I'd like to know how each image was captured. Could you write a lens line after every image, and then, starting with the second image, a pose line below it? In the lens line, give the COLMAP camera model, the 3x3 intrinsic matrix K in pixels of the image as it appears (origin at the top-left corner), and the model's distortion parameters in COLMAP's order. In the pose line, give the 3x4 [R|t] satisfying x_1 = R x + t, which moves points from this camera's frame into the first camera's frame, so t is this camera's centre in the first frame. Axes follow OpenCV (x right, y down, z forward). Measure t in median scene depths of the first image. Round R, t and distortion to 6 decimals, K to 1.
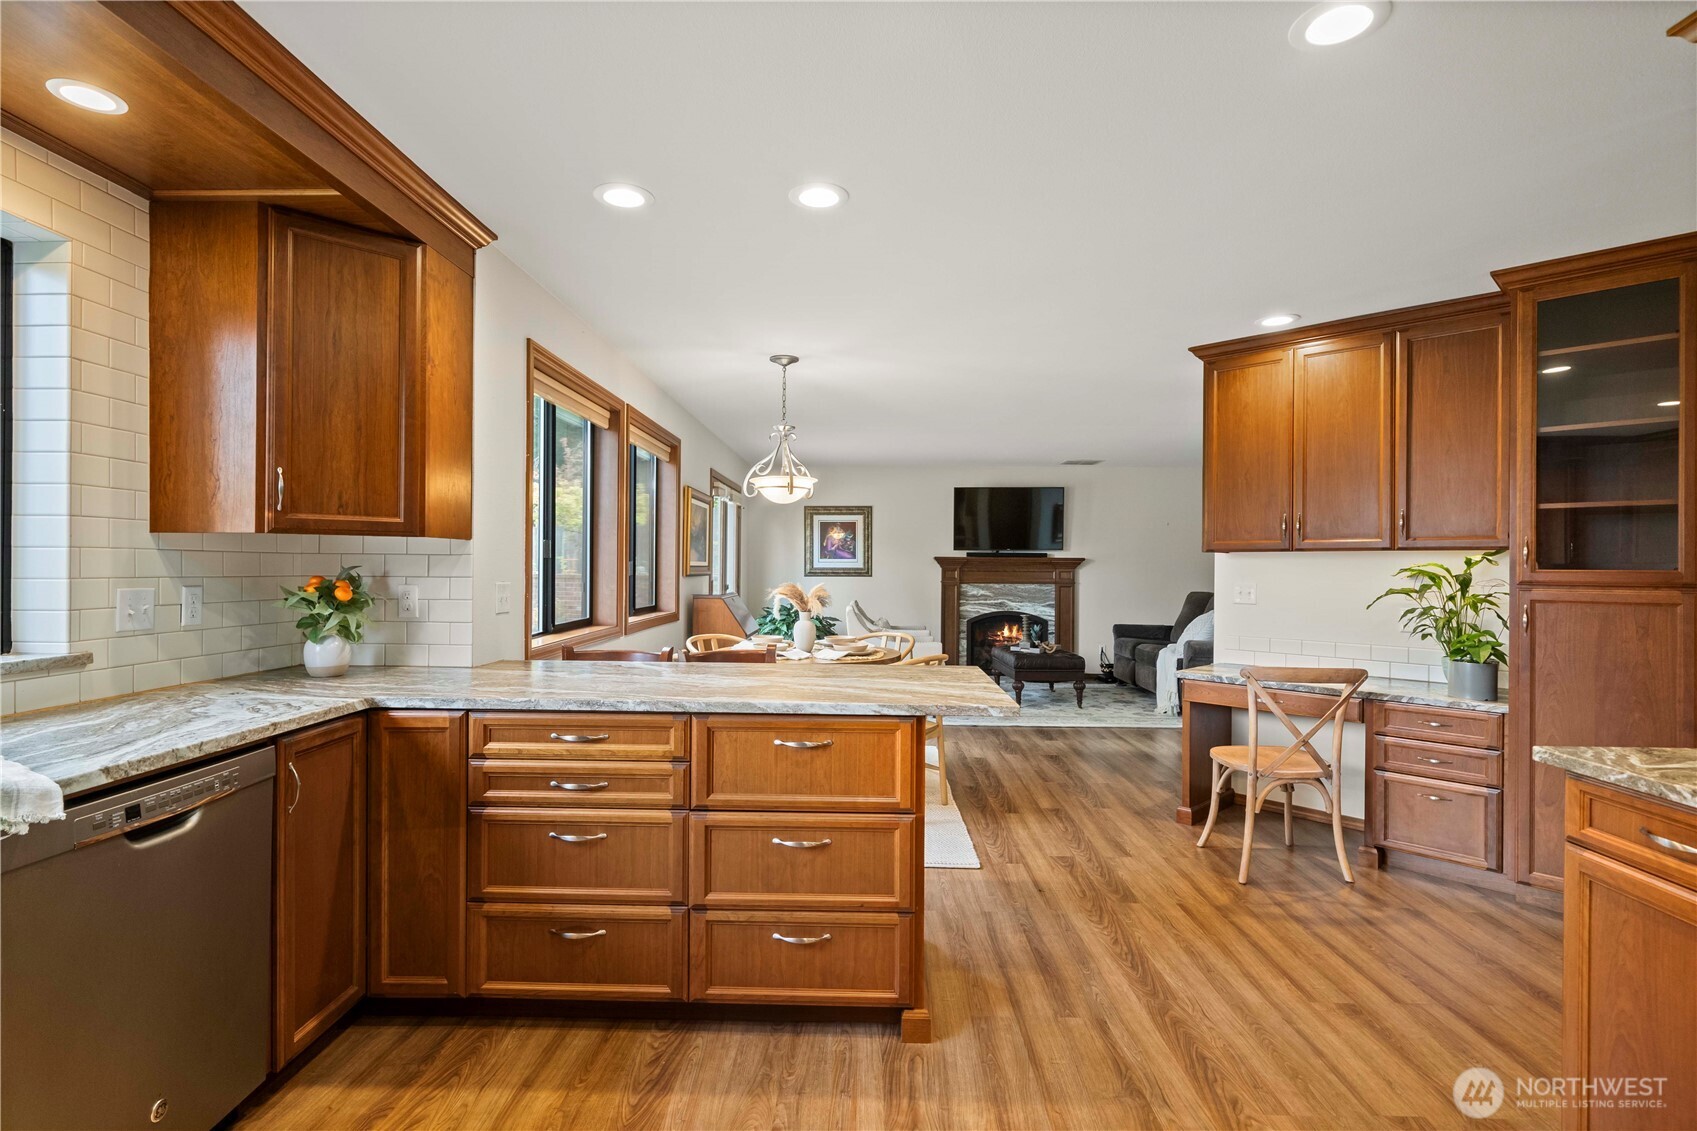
lens RADIAL K [[826.4, 0, 848.5], [0, 826.4, 565.5], [0, 0, 1]] dist [-0.000470, 0.000183]
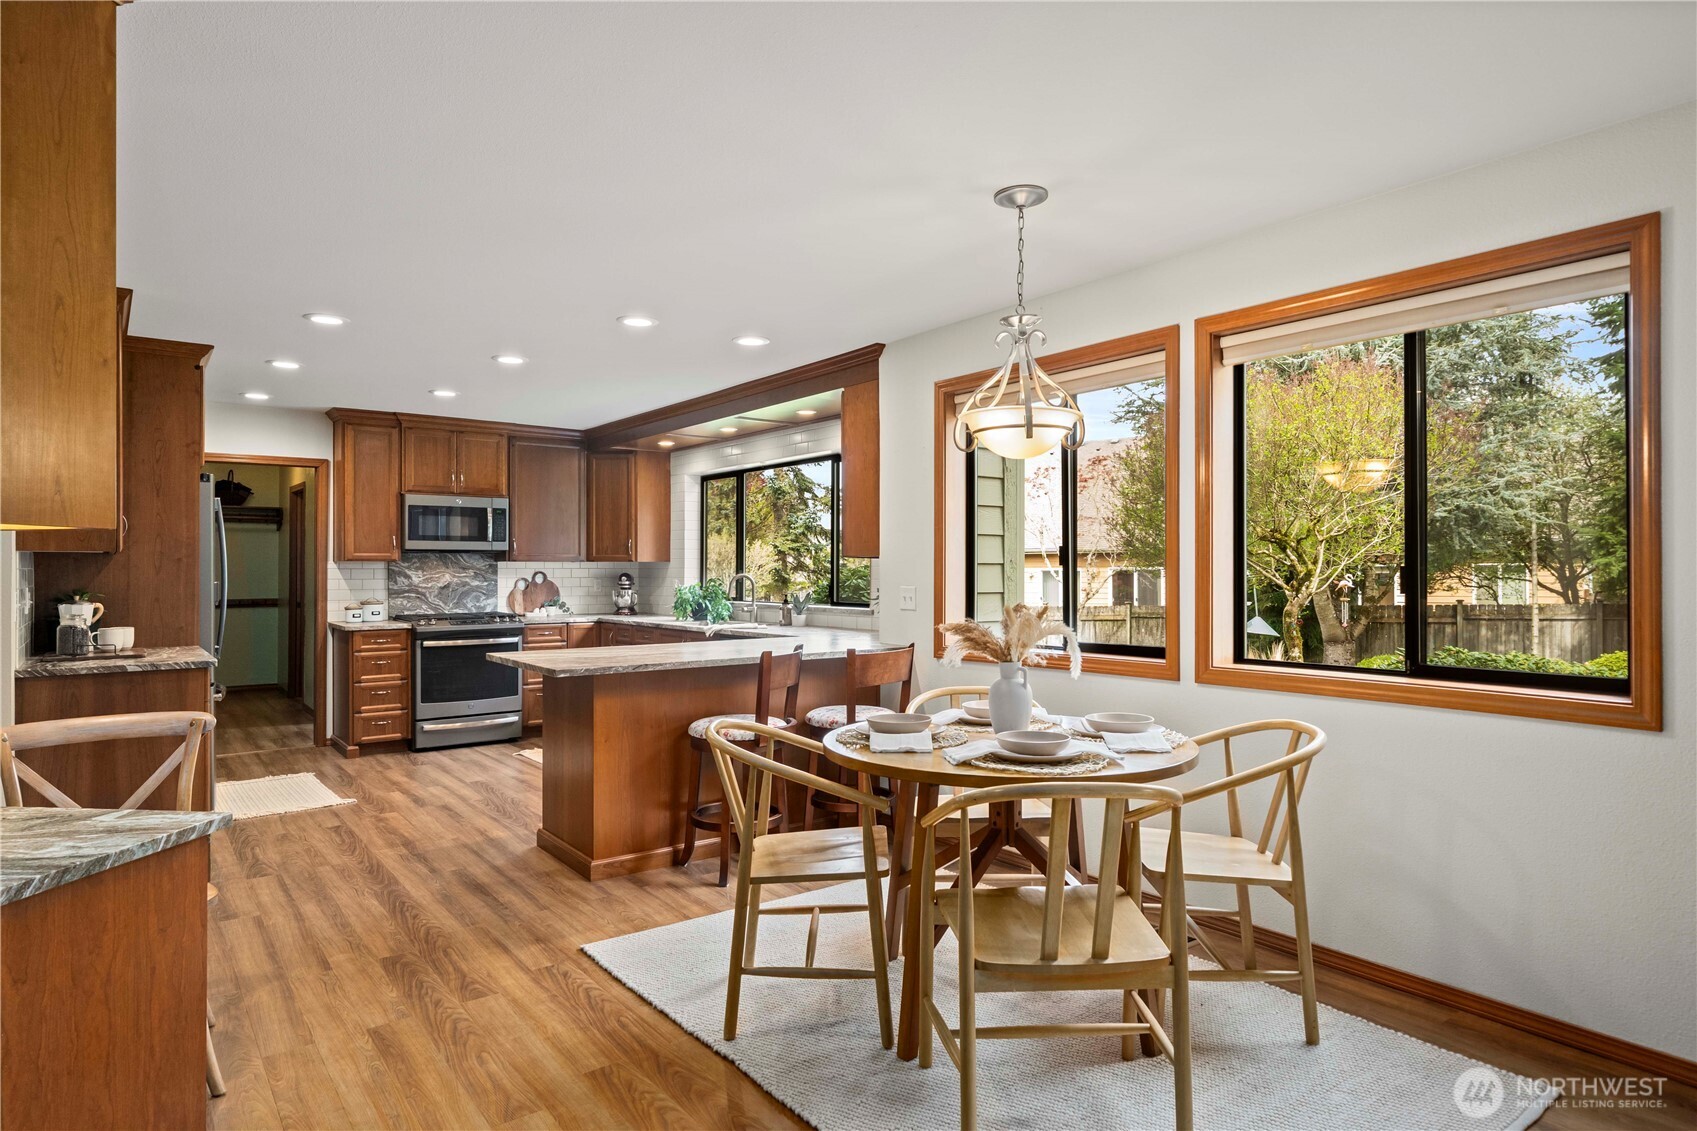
lens RADIAL K [[964.5, 0, 848.5], [0, 964.5, 565.5], [0, 0, 1]] dist [-0.000434, -0.000190]
pose [[-0.781292, -0.008847, -0.624103, 0.537437], [-0.002871, 0.999940, -0.010581, 0.003289], [0.624159, -0.006475, -0.781271, 1.873666]]
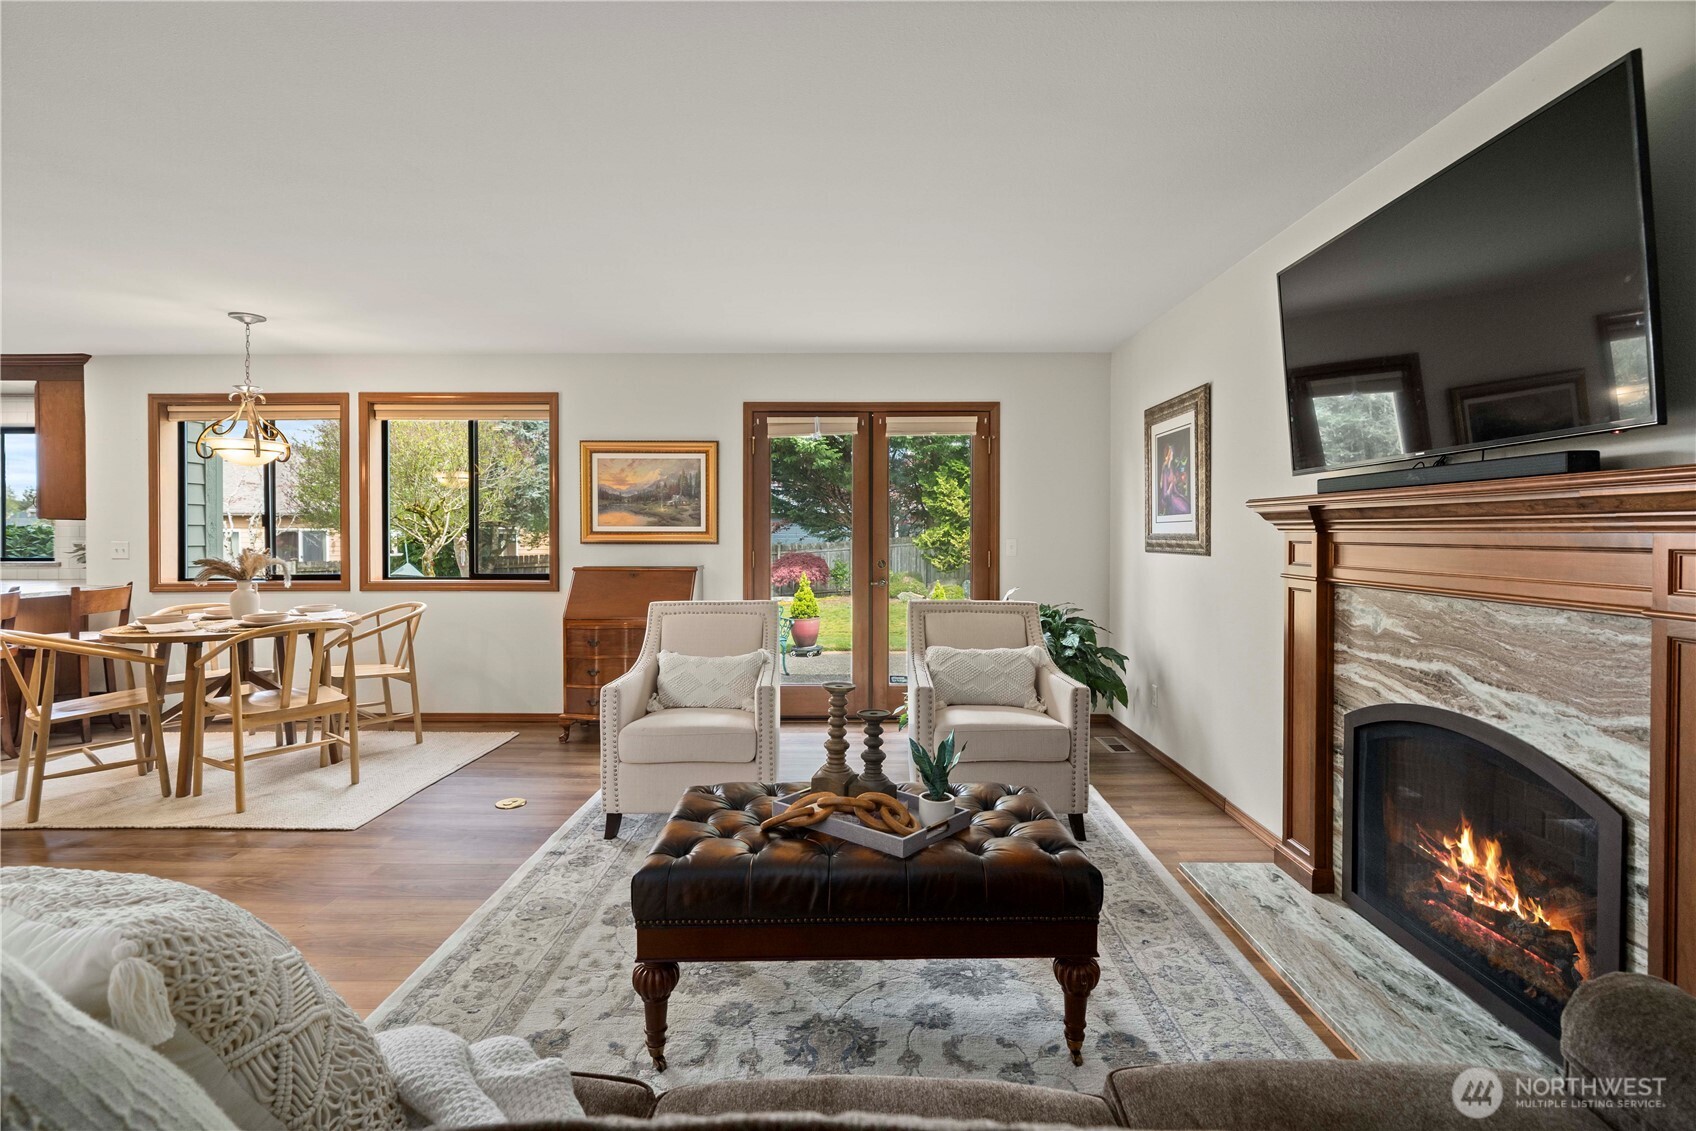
lens RADIAL K [[774.1, 0, 854.5], [0, 774.1, 542.2], [0, 0, 1]] dist [0.000665, 0.000389]
pose [[0.017944, 0.006619, -0.999817, 1.109697], [0.001251, 0.999977, 0.006643, 0.011474], [0.999838, -0.001370, 0.017935, 2.224282]]
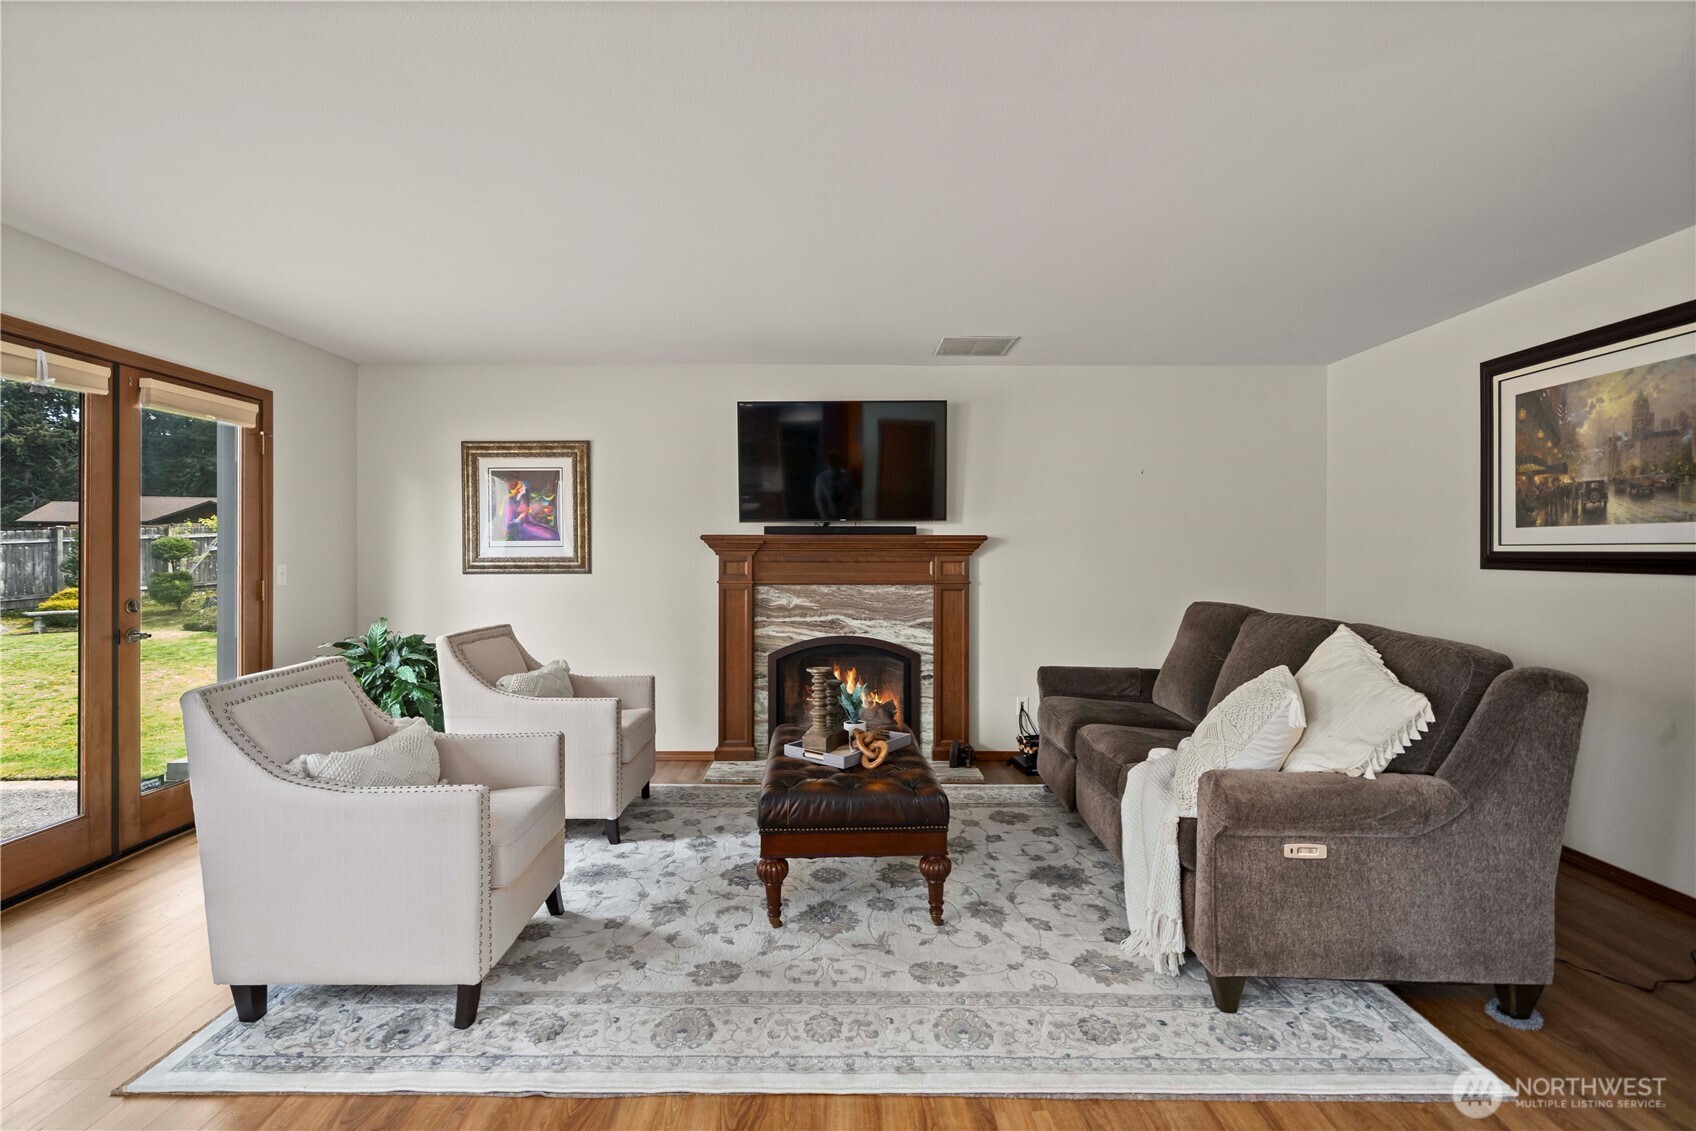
lens RADIAL K [[769.2, 0, 843.0], [0, 769.2, 554.9], [0, 0, 1]] dist [0.002686, 0.000466]
pose [[0.999559, -0.006118, 0.029042, 0.478708], [0.006024, 0.999976, 0.003292, 0.002663], [-0.029062, -0.003116, 0.999573, 1.360913]]
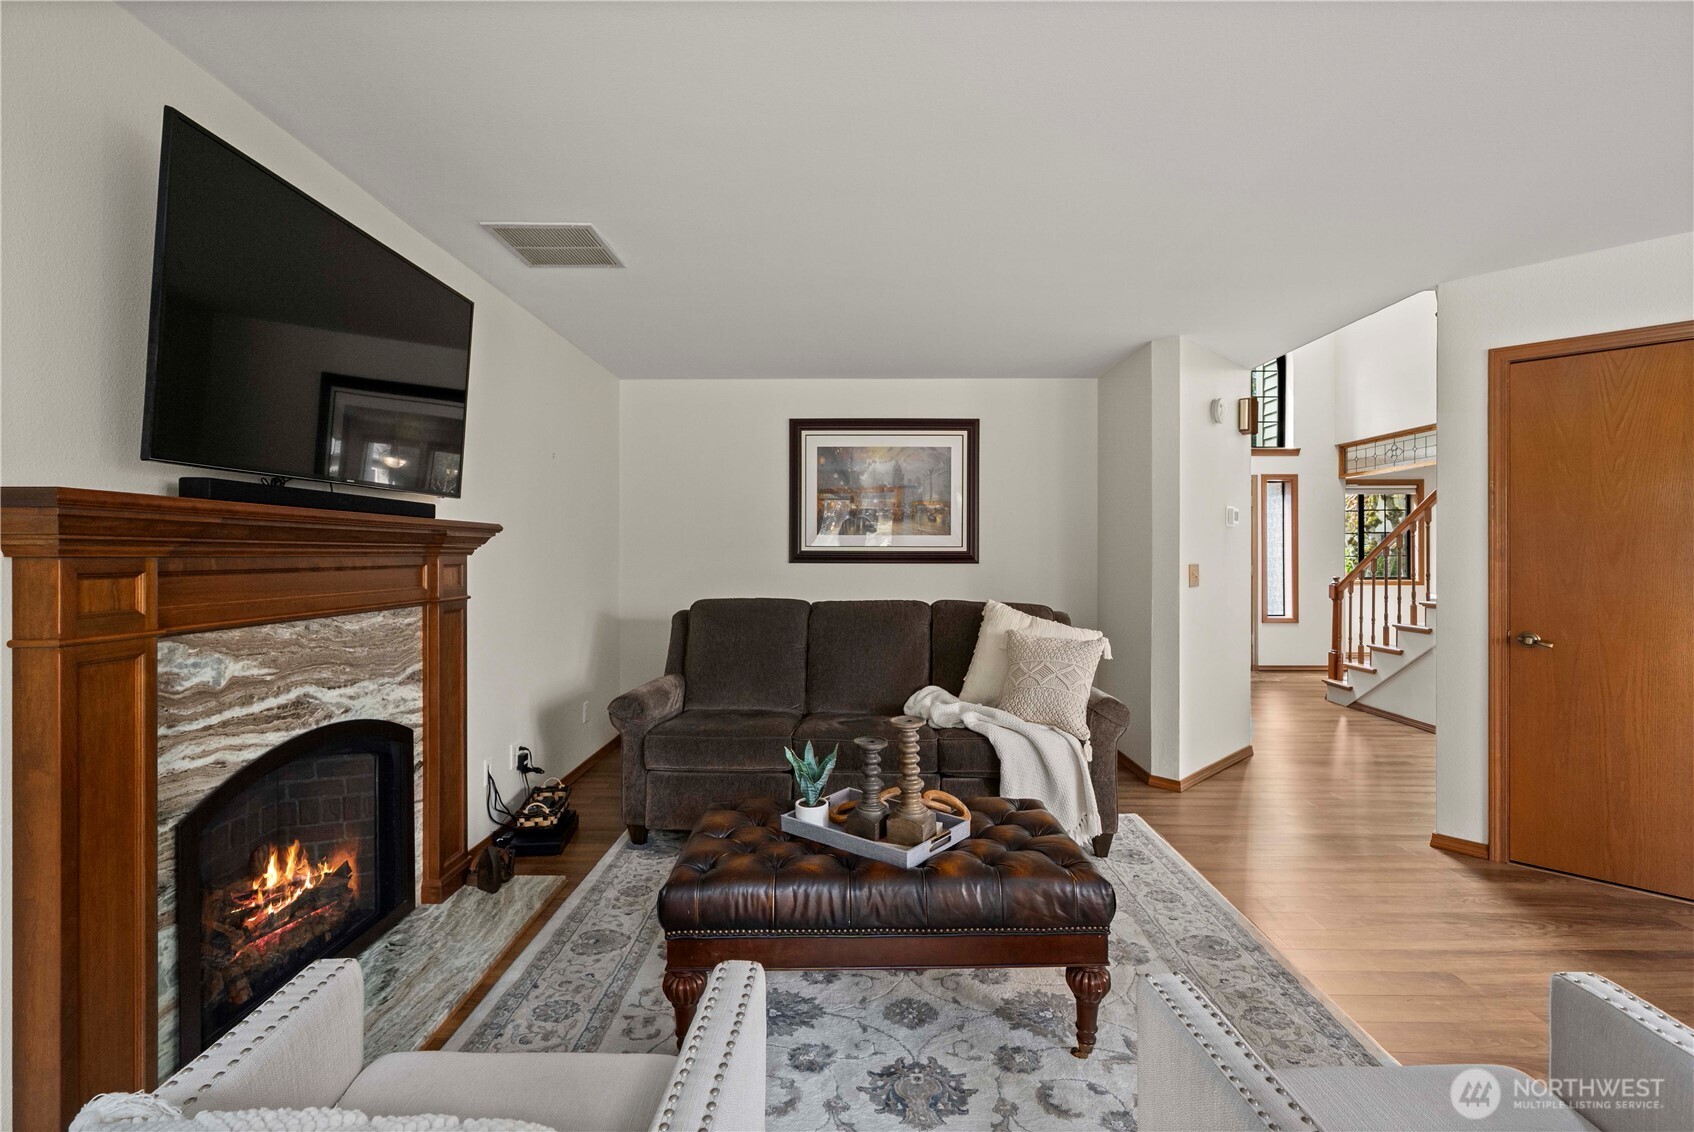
lens RADIAL K [[768.3, 0, 842.1], [0, 768.3, 555.4], [0, 0, 1]] dist [0.002686, 0.000466]
pose [[-0.006543, -0.009703, 0.999932, -0.110309], [-0.001213, 0.999952, 0.009696, 0.001214], [-0.999978, -0.001150, -0.006555, 2.278375]]
